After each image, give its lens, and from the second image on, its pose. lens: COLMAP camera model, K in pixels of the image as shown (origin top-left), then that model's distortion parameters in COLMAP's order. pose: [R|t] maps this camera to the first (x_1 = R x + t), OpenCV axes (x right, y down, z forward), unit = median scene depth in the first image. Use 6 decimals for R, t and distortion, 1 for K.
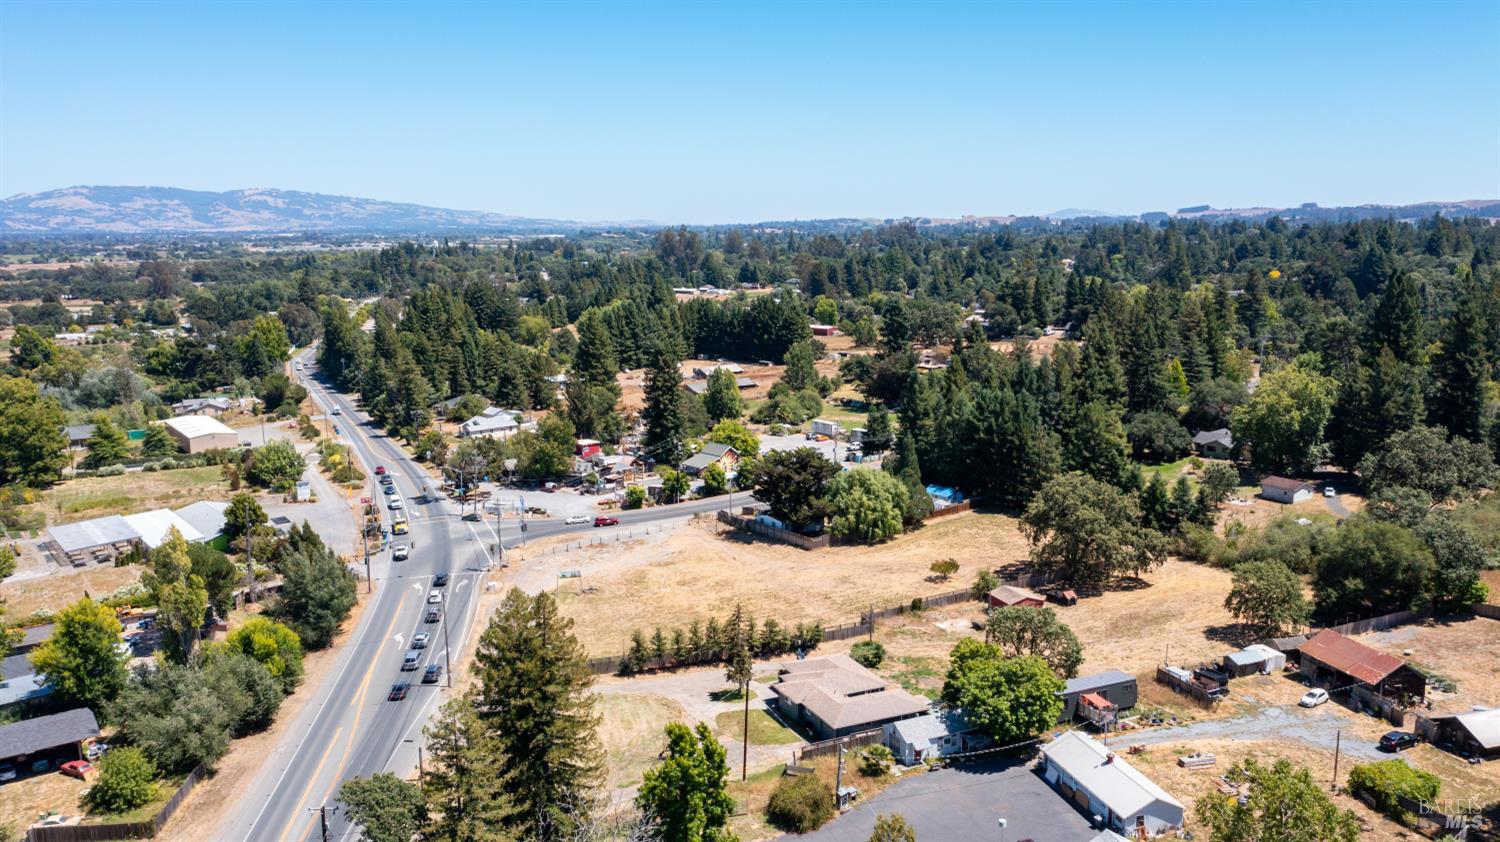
lens RADIAL K [[1184.5, 0, 750.0], [0, 1184.5, 421.0], [0, 0, 1]] dist [-0.013685, -0.001813]
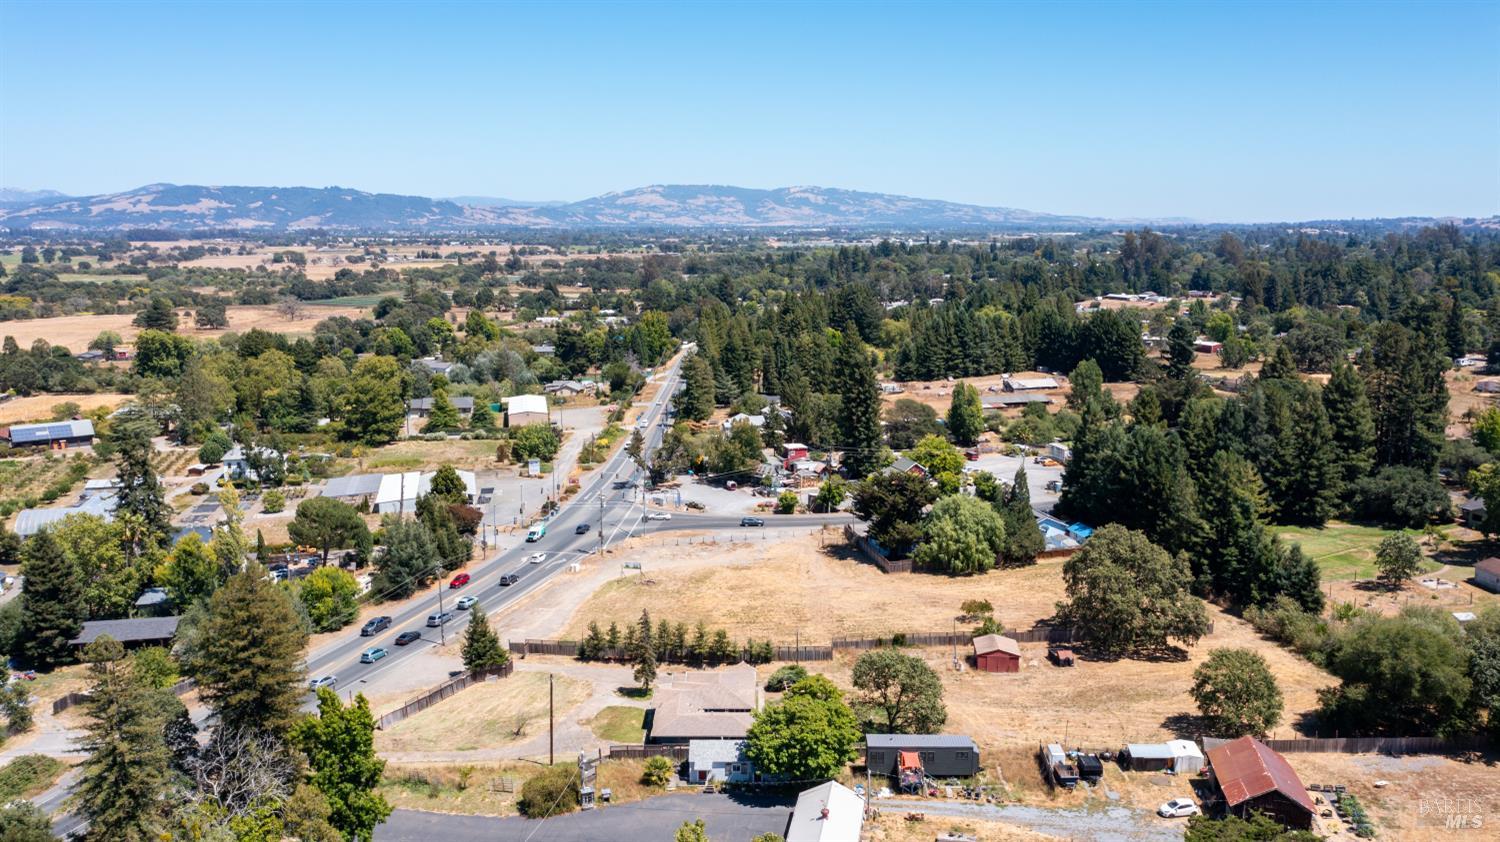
lens RADIAL K [[1184.5, 0, 750.0], [0, 1184.5, 421.0], [0, 0, 1]] dist [-0.013685, -0.001813]
pose [[0.904210, 0.075660, -0.420333, 0.262303], [-0.074227, 0.997045, 0.019794, -0.022103], [0.420588, 0.013302, 0.907154, 0.033533]]
